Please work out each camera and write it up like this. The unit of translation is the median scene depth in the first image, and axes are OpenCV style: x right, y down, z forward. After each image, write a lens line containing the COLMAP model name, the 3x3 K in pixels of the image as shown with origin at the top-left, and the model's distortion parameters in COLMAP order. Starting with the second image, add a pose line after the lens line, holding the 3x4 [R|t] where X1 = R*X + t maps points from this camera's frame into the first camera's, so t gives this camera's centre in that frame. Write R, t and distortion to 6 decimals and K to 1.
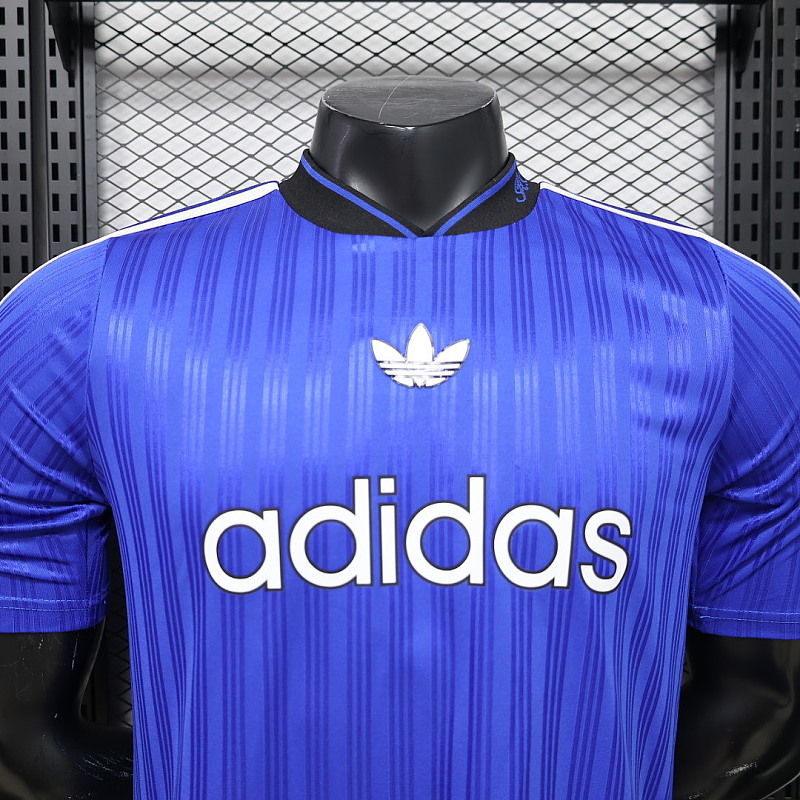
lens RADIAL K [[747.9, 0, 400.0], [0, 747.9, 400.0], [0, 0, 1]] dist [-0.005185, -0.010173]
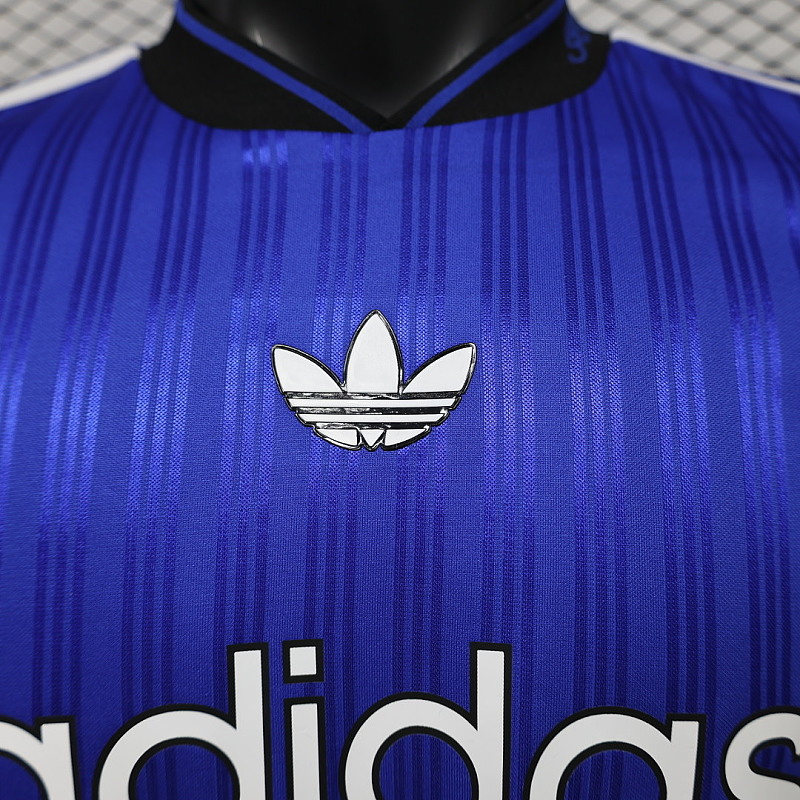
lens RADIAL K [[747.9, 0, 400.0], [0, 747.9, 400.0], [0, 0, 1]] dist [-0.005185, -0.010173]
pose [[0.998993, -0.013701, -0.042715, 0.060836], [0.017490, 0.995820, 0.089643, -0.083848], [0.041308, -0.090299, 0.995058, 0.490367]]
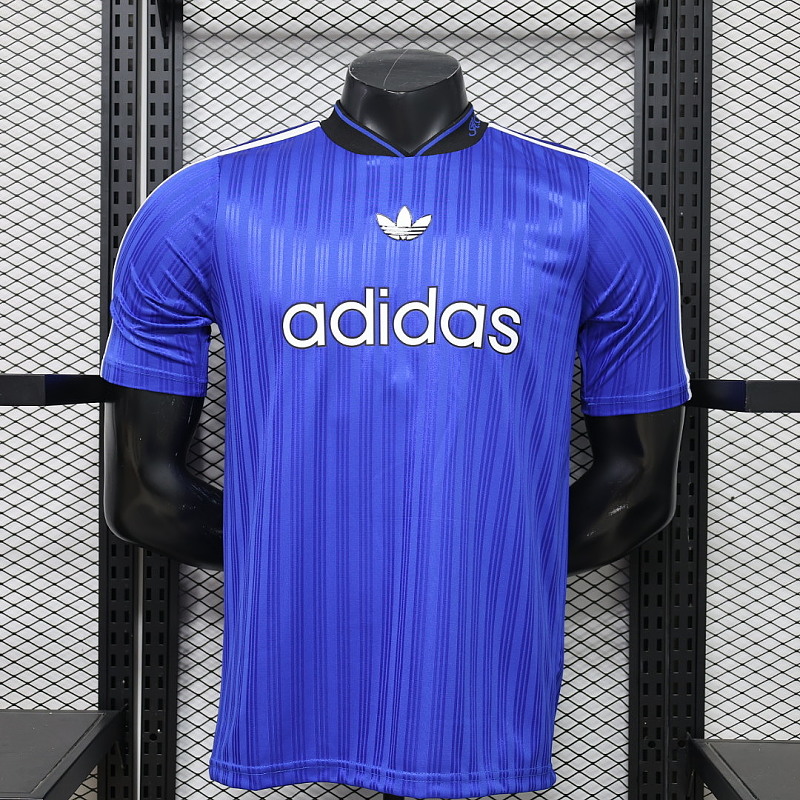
lens RADIAL K [[1182.2, 0, 400.0], [0, 1182.2, 400.0], [0, 0, 1]] dist [-0.014454, -0.020114]
pose [[0.999374, 0.014289, -0.032377, 0.107032], [-0.014909, 0.999709, -0.018986, 0.386141], [0.032096, 0.019457, 0.999295, -1.674088]]
